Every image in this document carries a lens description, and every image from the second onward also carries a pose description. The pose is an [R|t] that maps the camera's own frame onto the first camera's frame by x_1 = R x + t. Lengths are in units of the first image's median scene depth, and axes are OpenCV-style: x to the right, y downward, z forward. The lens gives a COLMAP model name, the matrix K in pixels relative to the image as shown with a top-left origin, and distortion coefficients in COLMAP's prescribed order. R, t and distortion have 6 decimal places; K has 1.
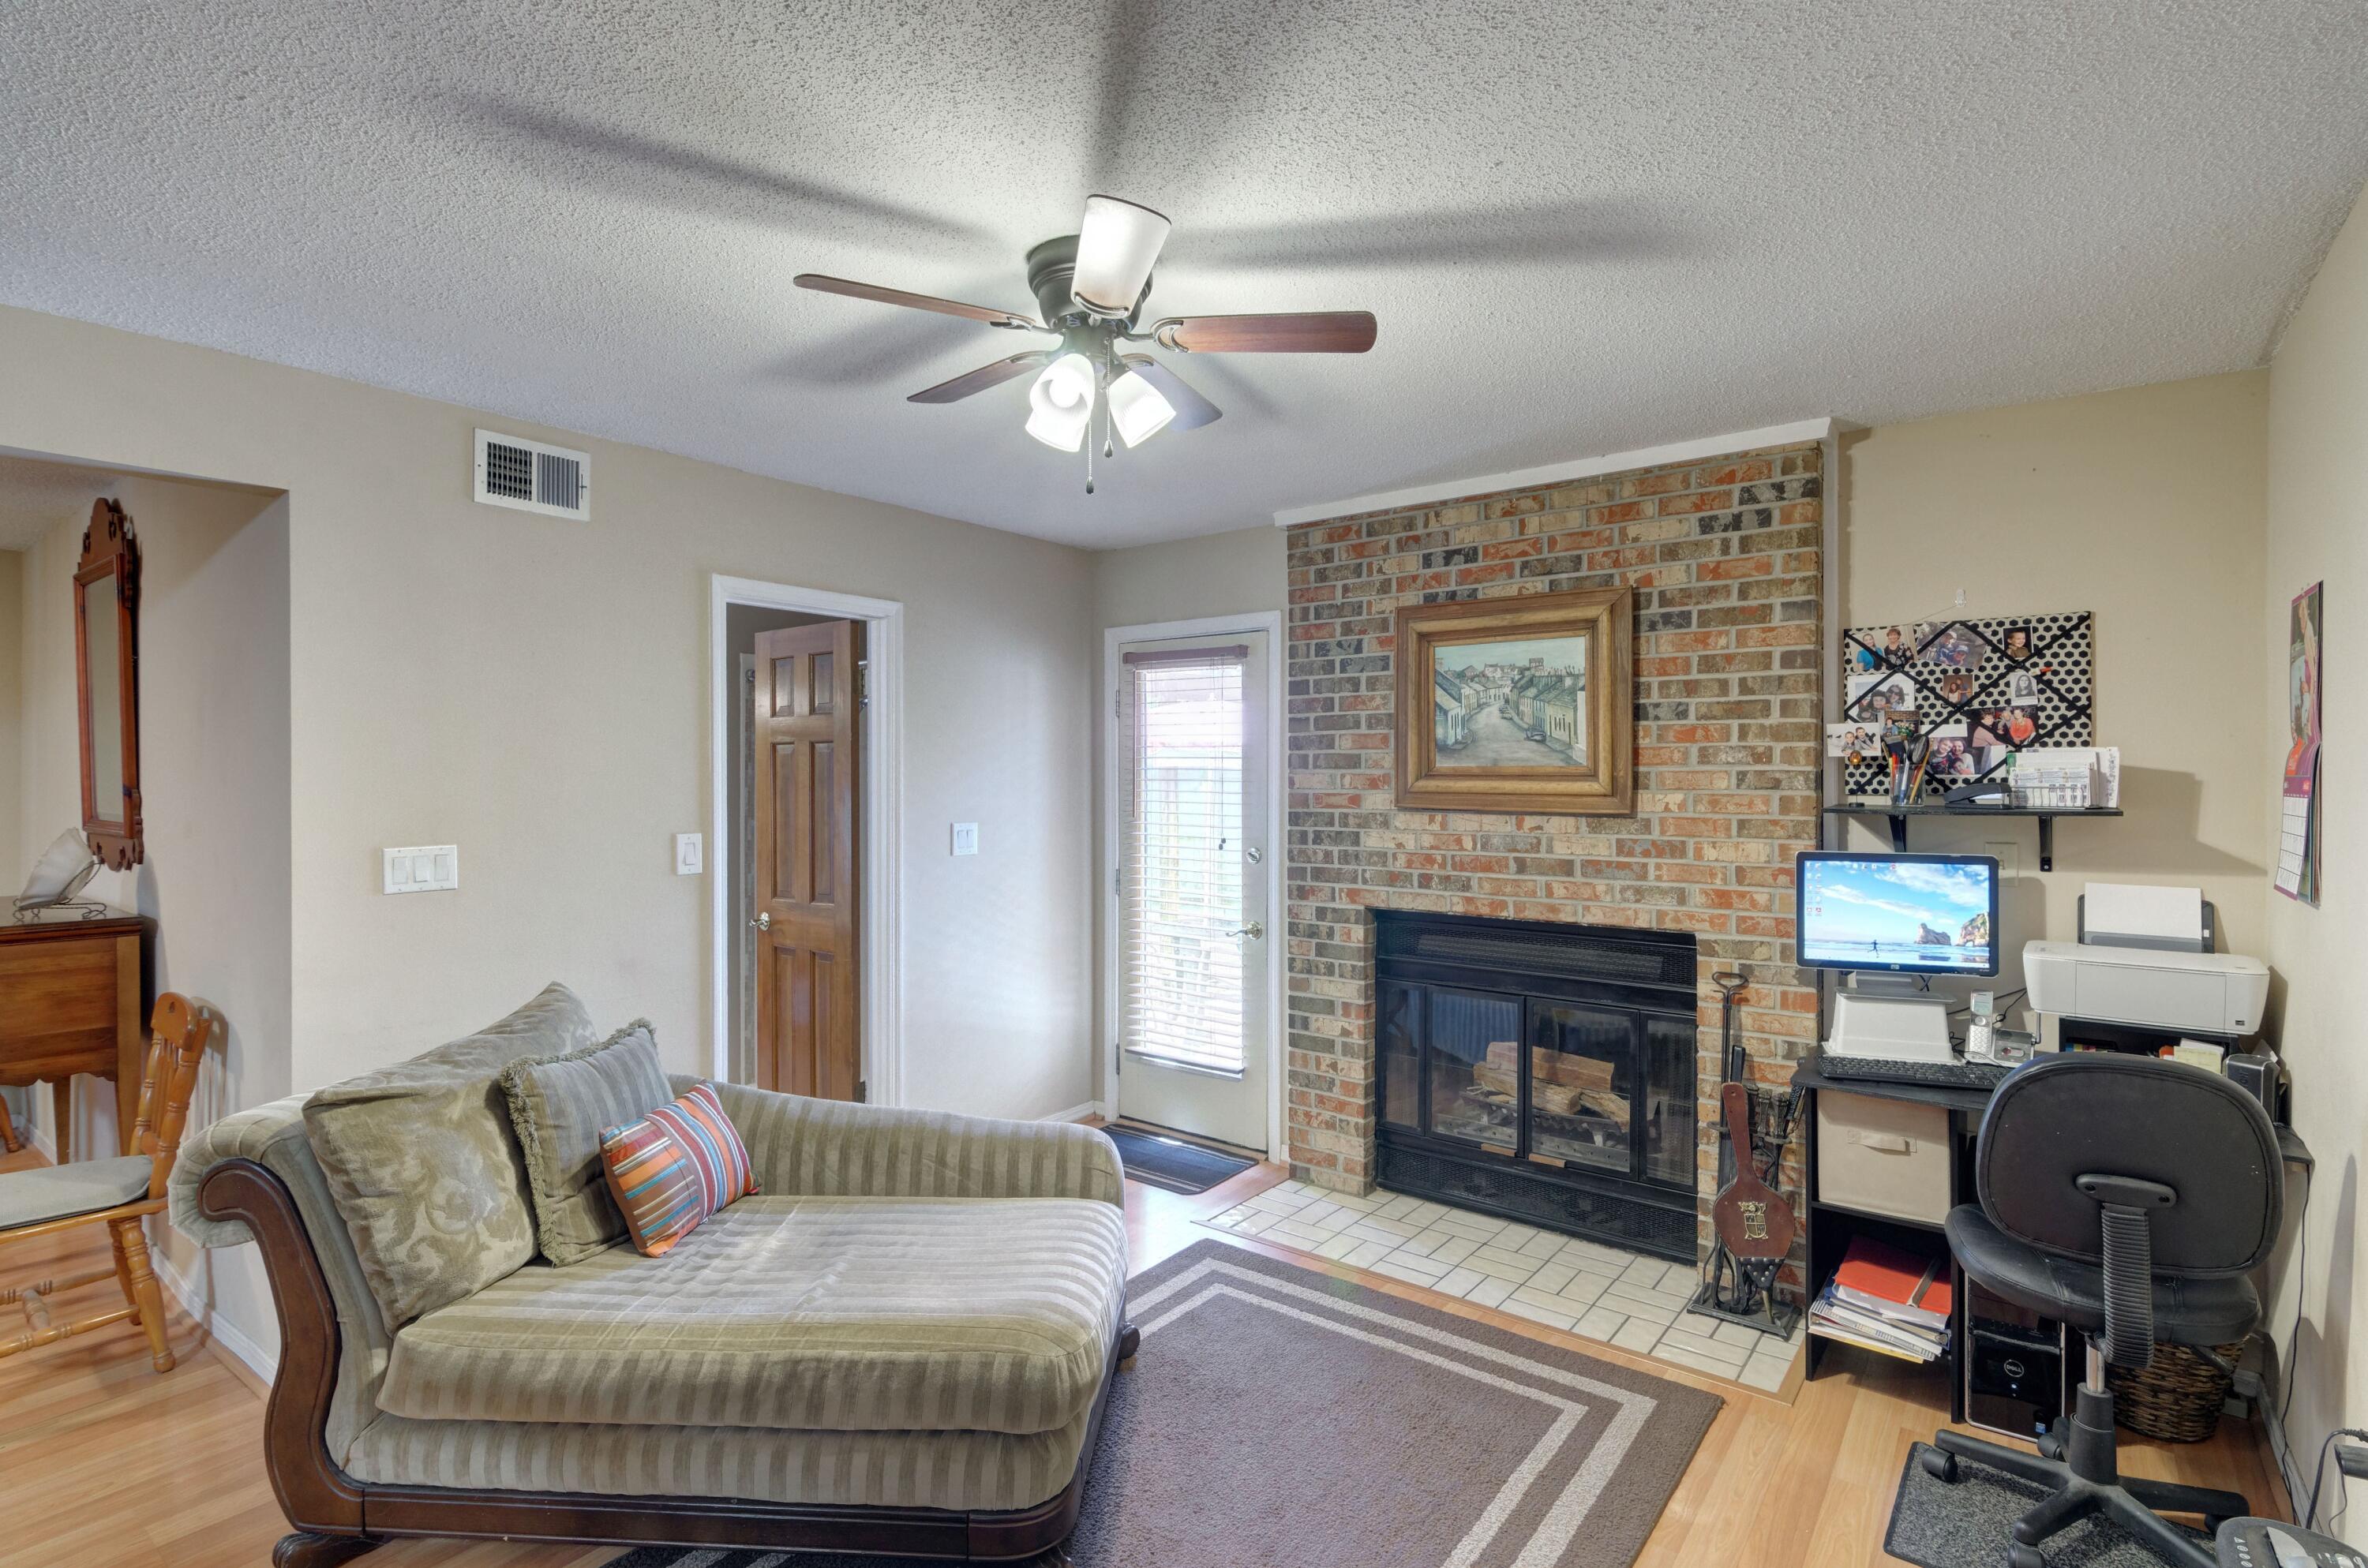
lens RADIAL K [[1132.4, 0, 1184.0], [0, 1132.4, 784.0], [0, 0, 1]] dist [0.000297, 0.000144]
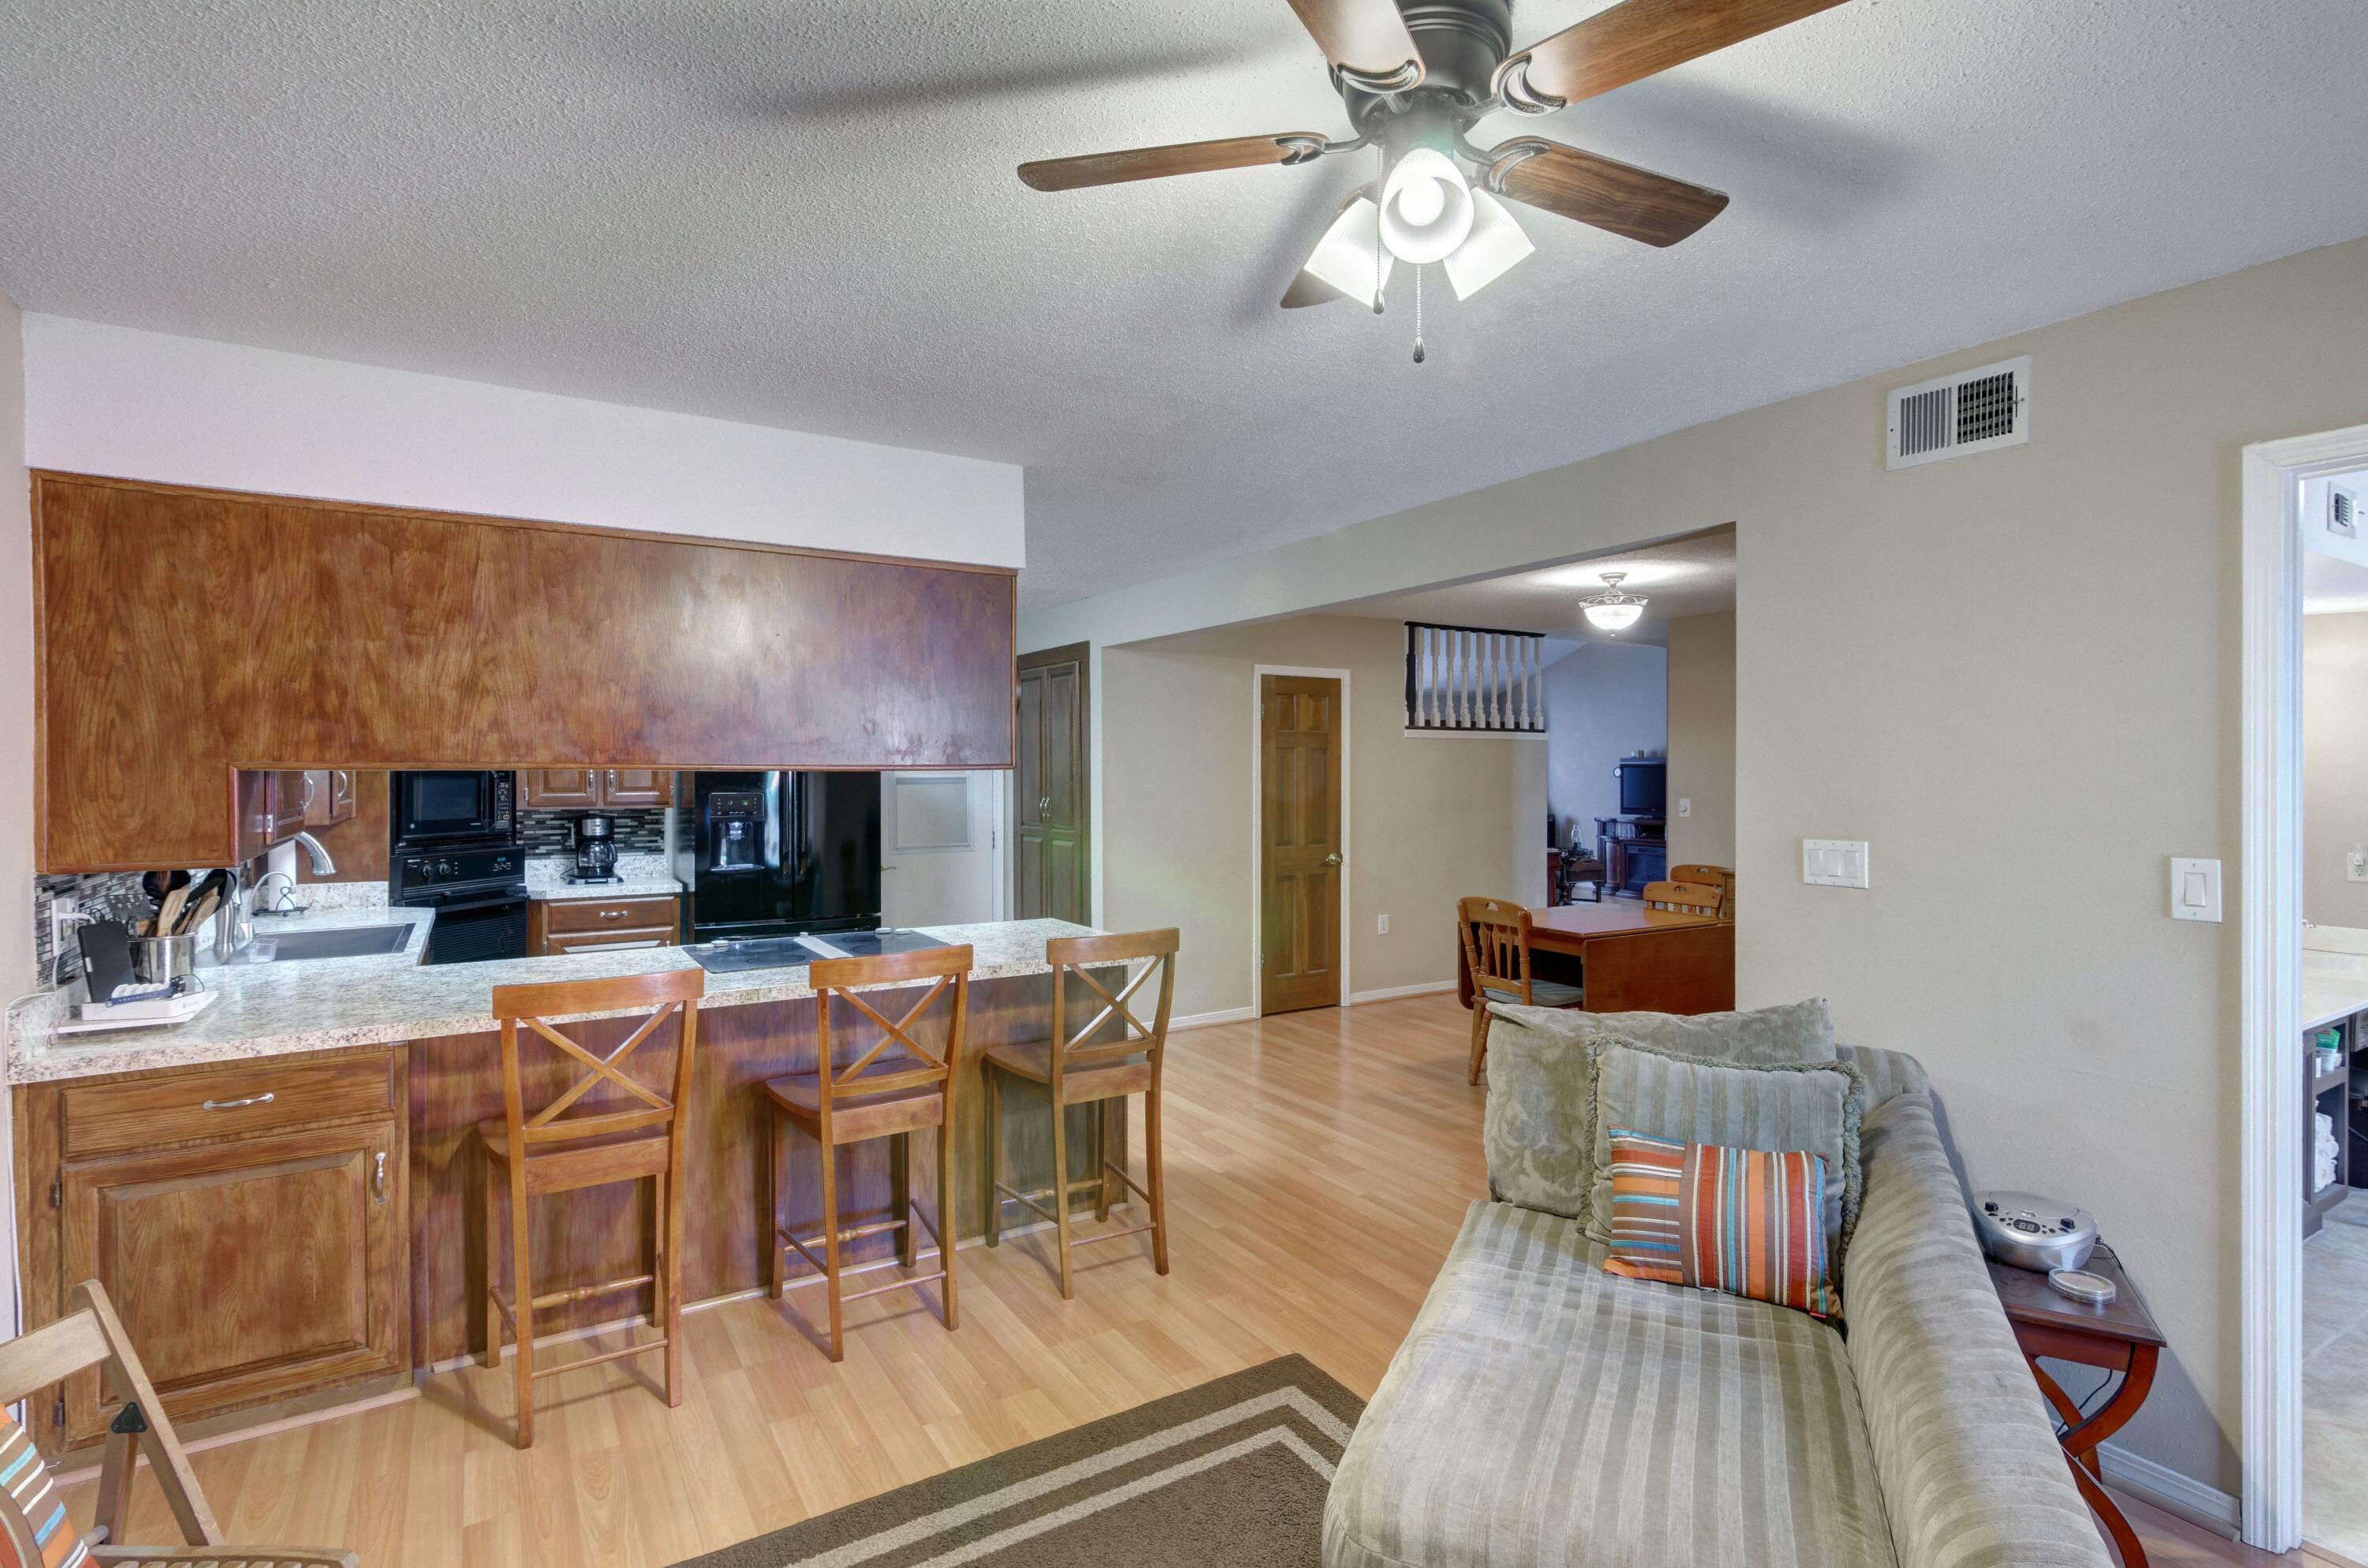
lens RADIAL K [[1132.4, 0, 1184.0], [0, 1132.4, 784.0], [0, 0, 1]] dist [0.000297, 0.000144]
pose [[-0.354439, 0.013428, -0.934983, 0.439894], [-0.006291, 0.999840, 0.016745, -0.007273], [0.935058, 0.011817, -0.354297, 0.793354]]
